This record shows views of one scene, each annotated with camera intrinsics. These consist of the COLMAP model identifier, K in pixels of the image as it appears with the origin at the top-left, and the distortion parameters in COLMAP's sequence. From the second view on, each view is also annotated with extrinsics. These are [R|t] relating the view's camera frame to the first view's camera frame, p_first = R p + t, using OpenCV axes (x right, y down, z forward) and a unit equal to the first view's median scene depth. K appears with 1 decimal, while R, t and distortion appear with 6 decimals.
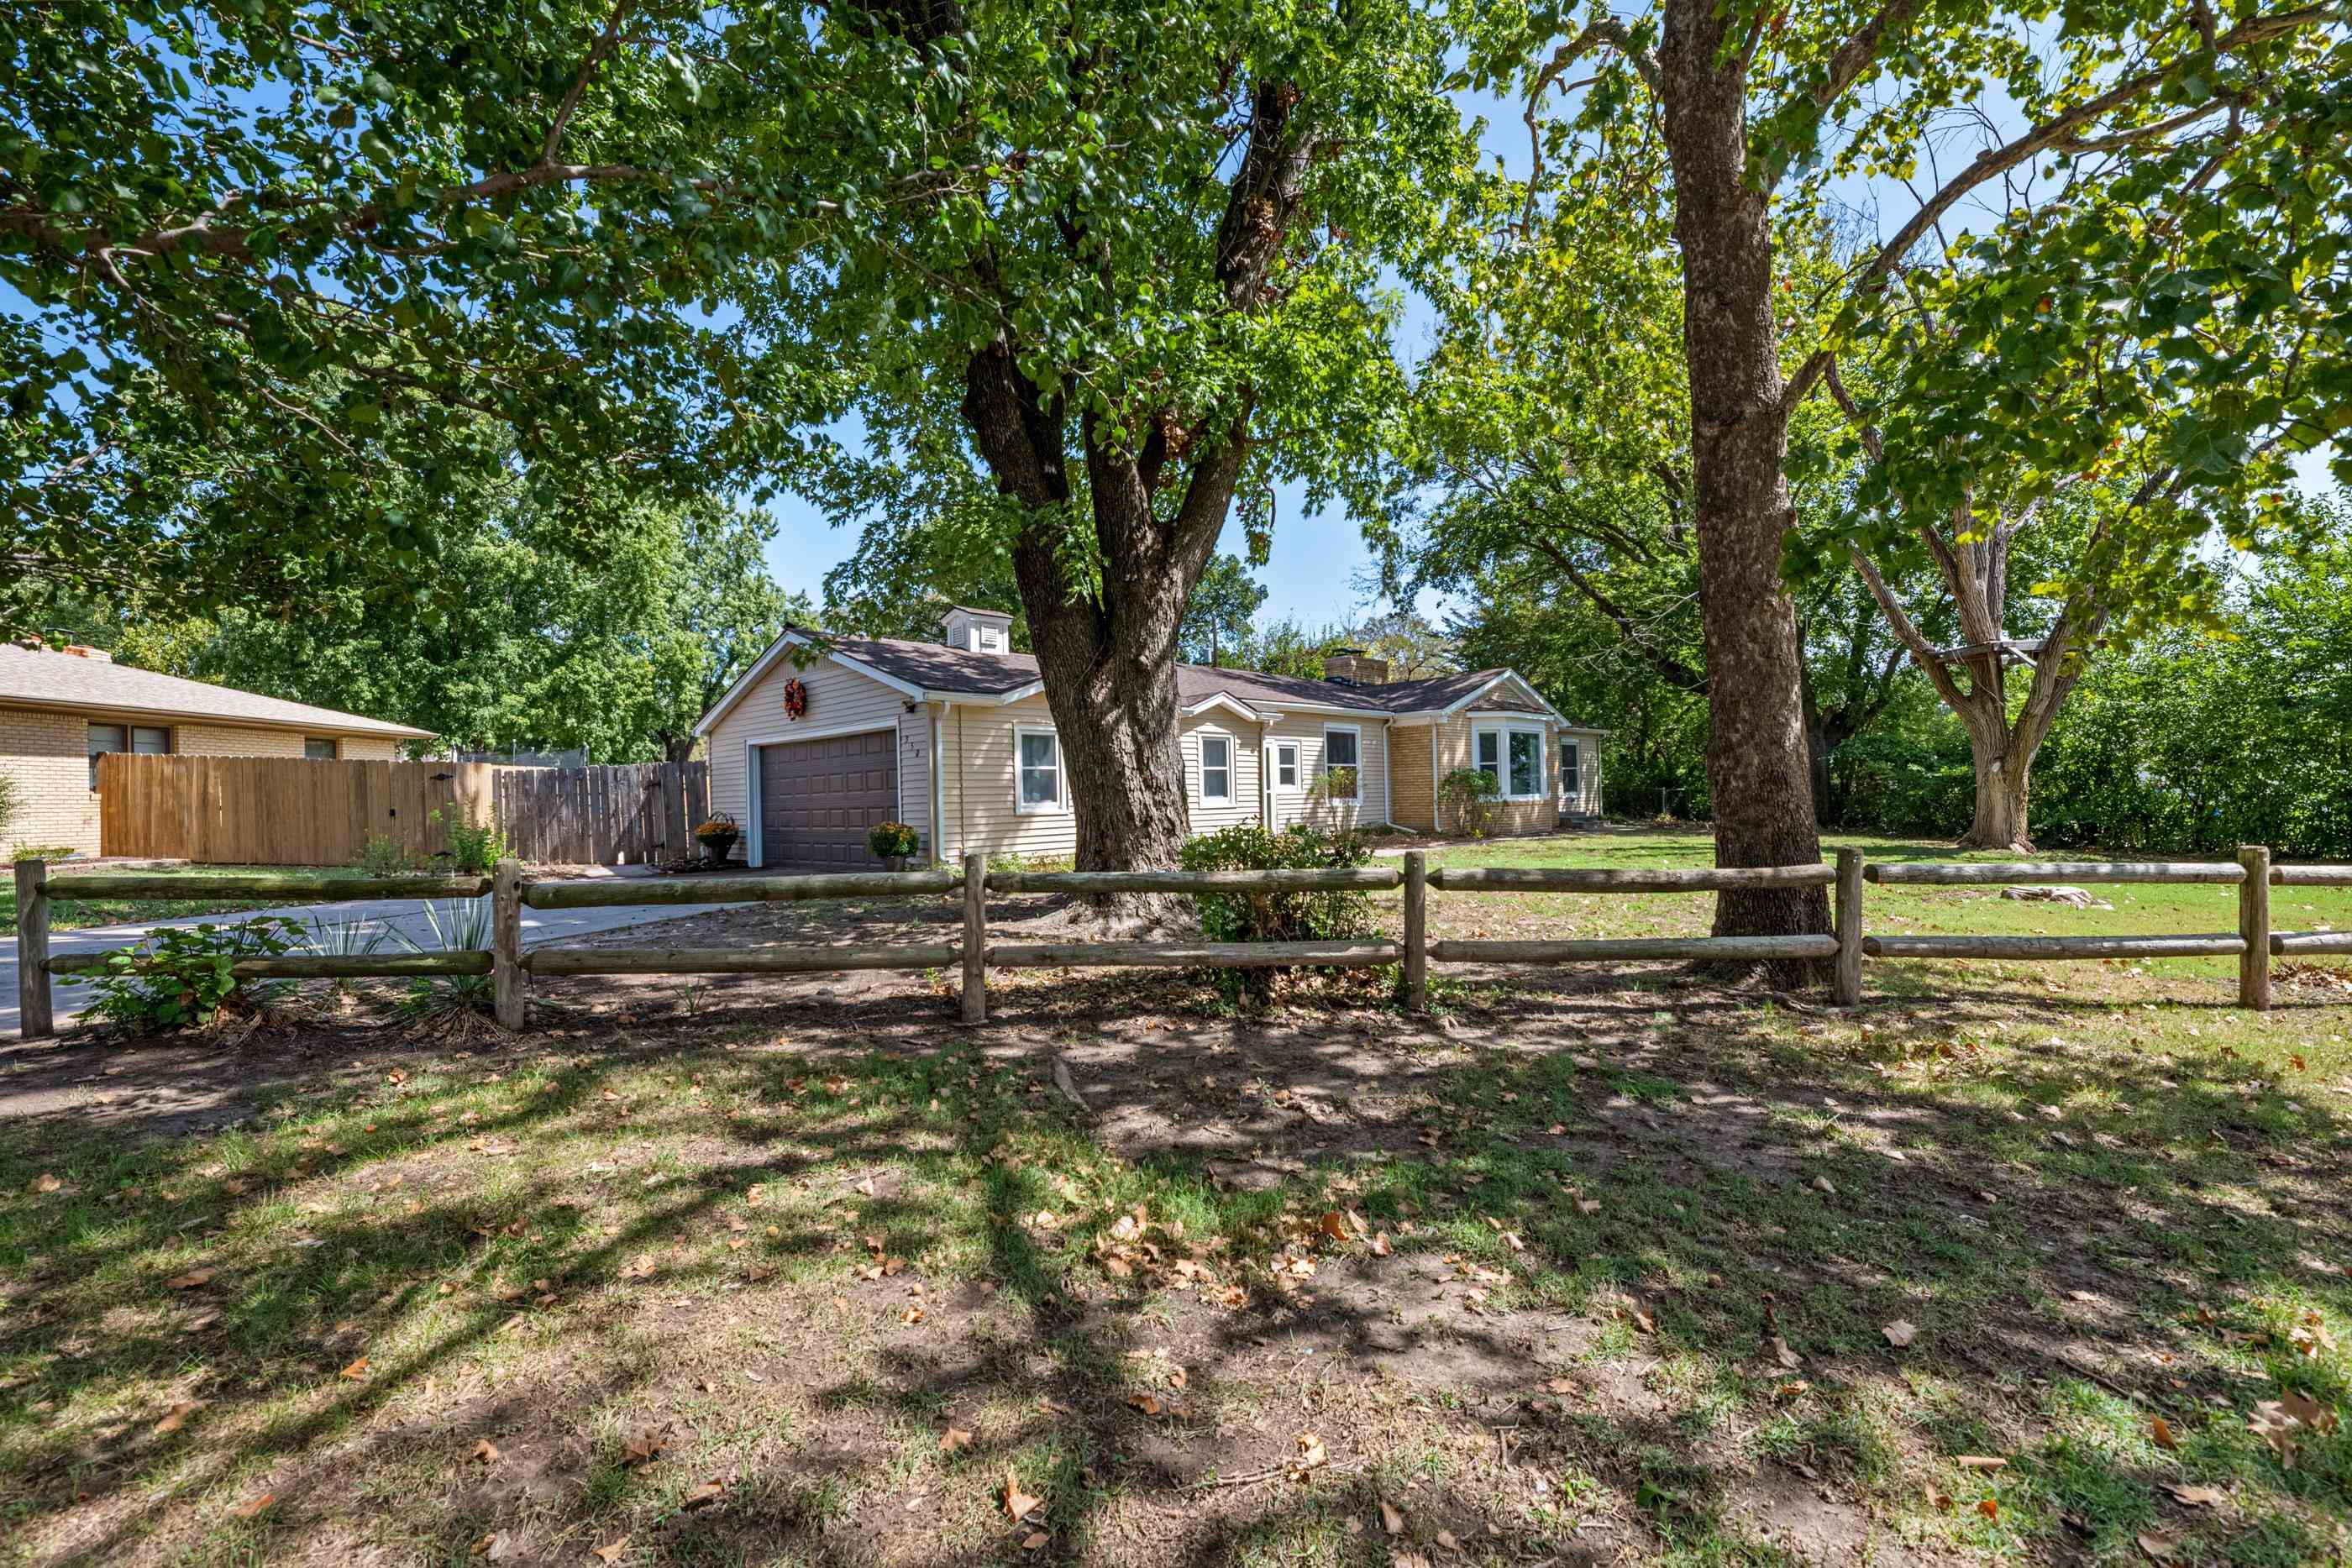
lens RADIAL K [[972.3, 0, 1182.0], [0, 972.3, 796.9], [0, 0, 1]] dist [-0.002776, -0.000263]
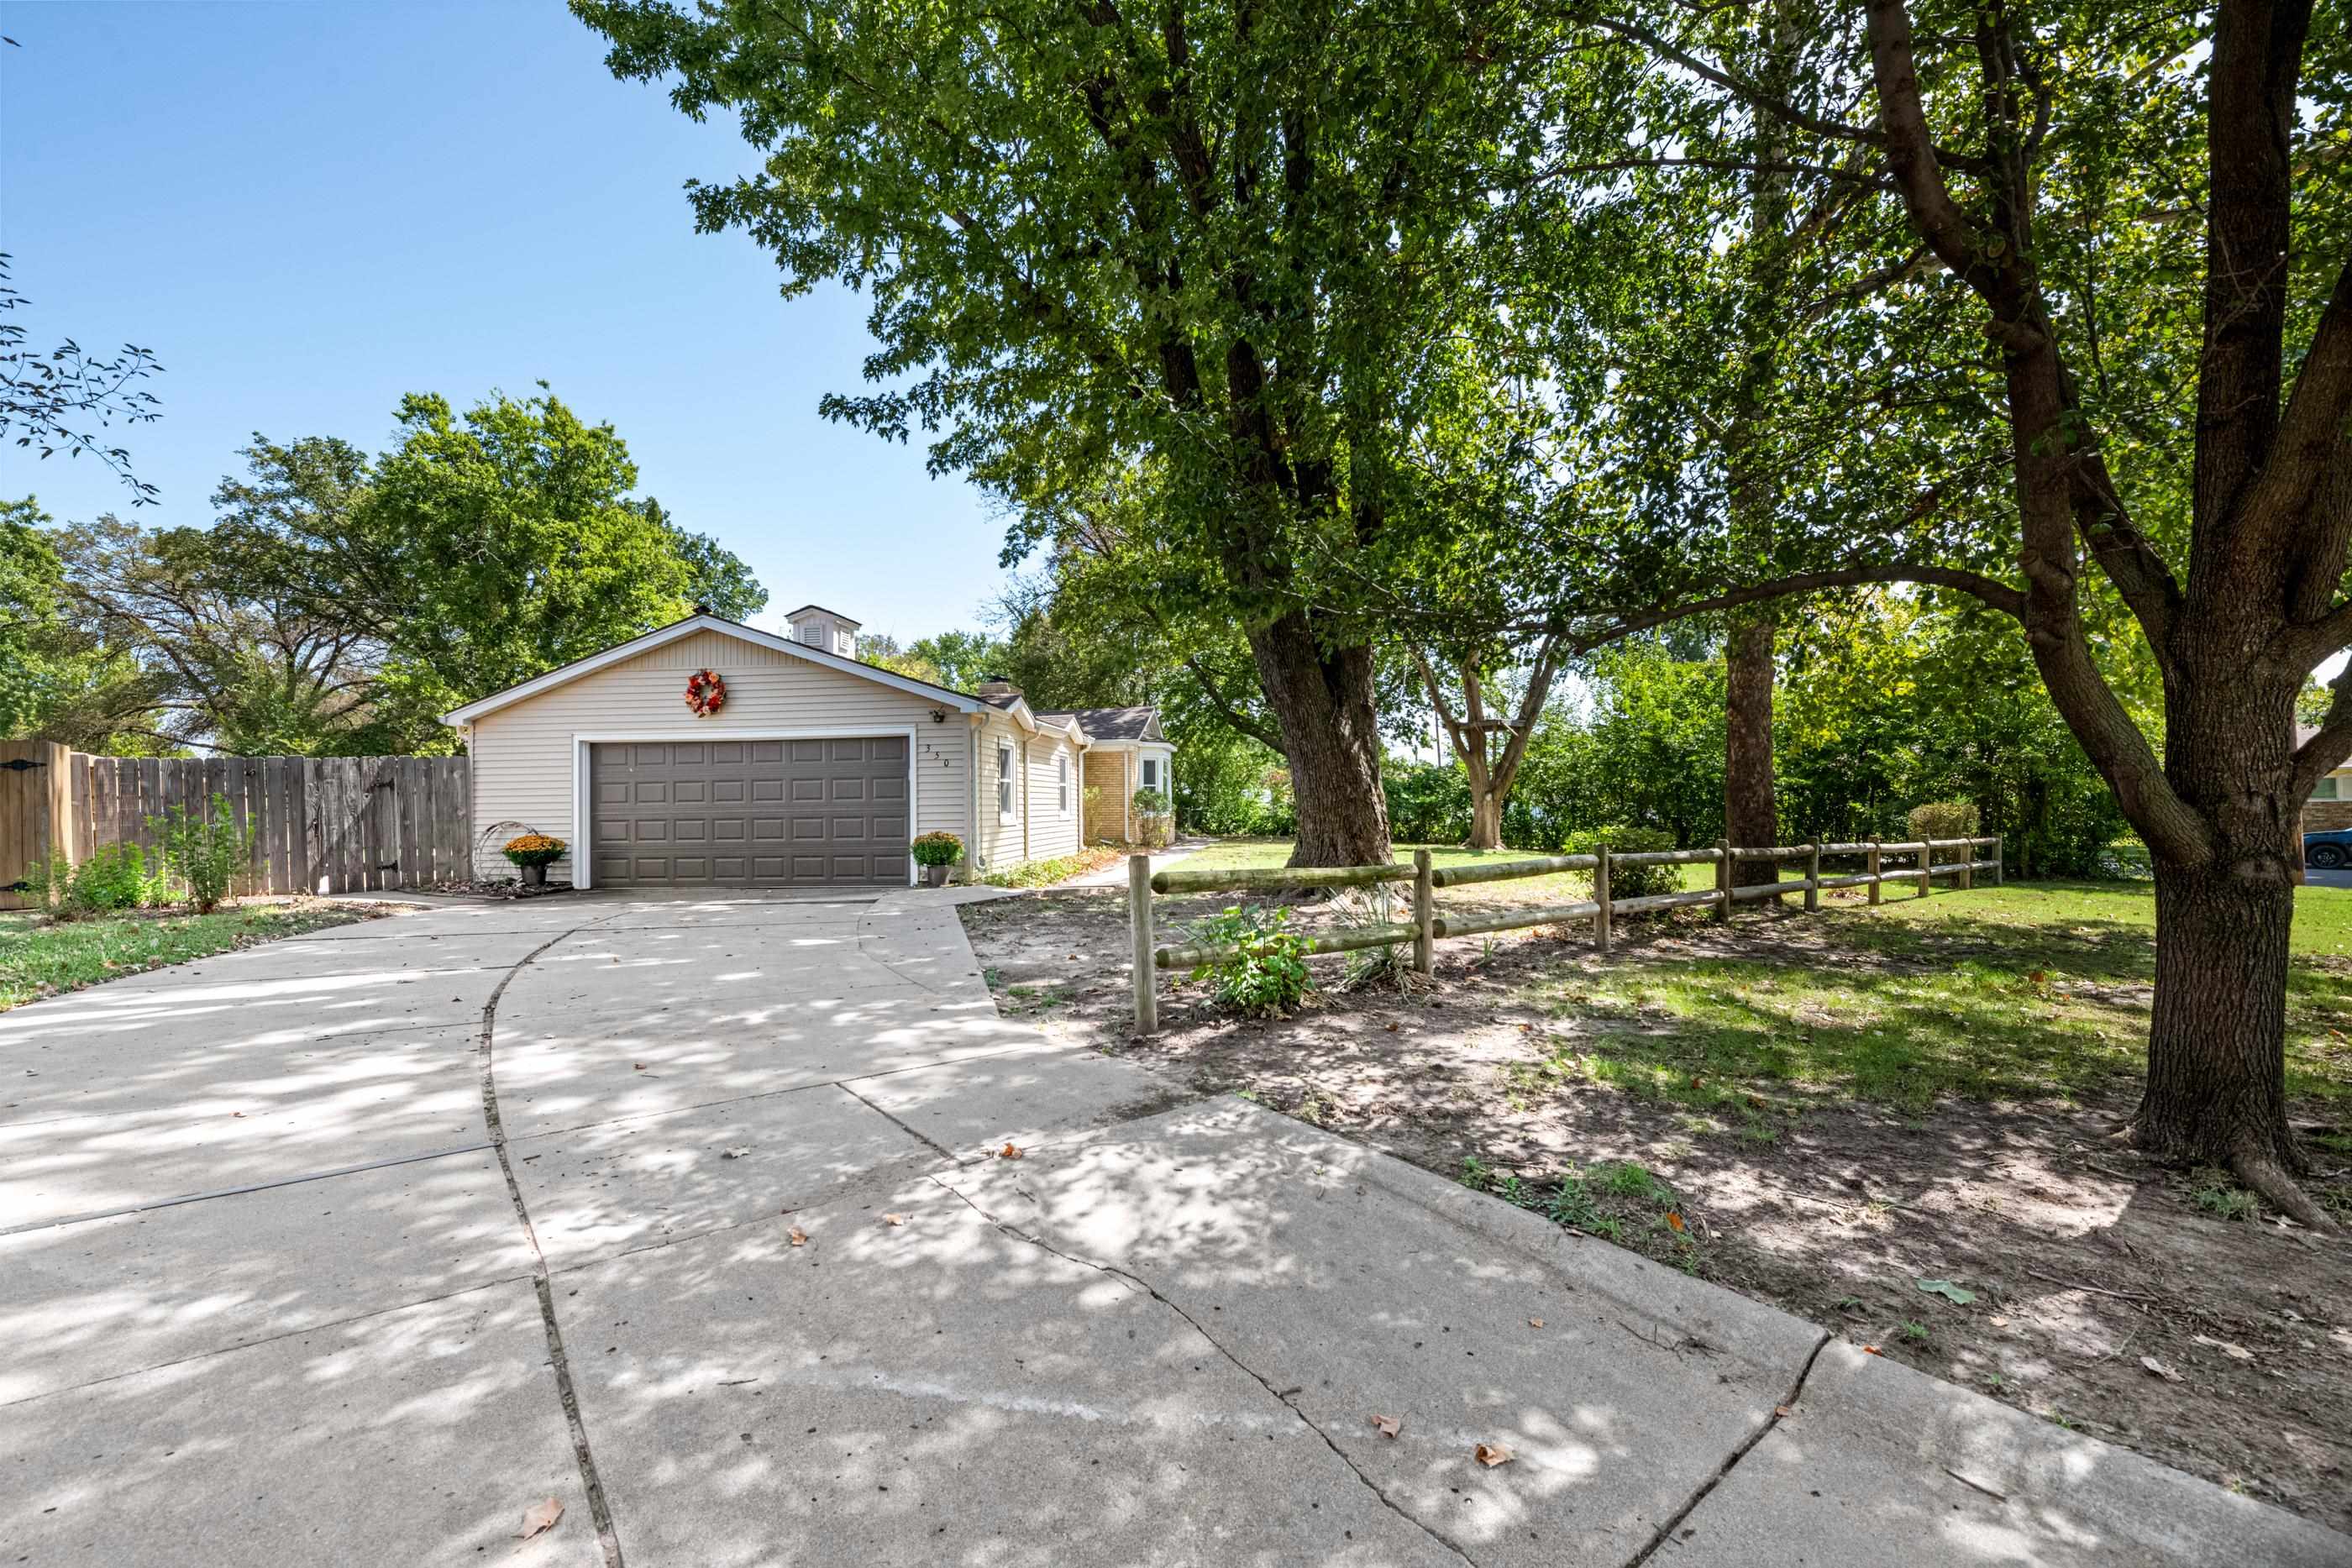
lens RADIAL K [[972.3, 0, 1182.0], [0, 972.3, 796.9], [0, 0, 1]] dist [-0.002776, -0.000263]
pose [[0.799478, 0.020399, 0.600349, -0.529026], [-0.009297, 0.999724, -0.021588, 0.007287], [-0.600624, 0.011678, 0.799447, 0.048135]]
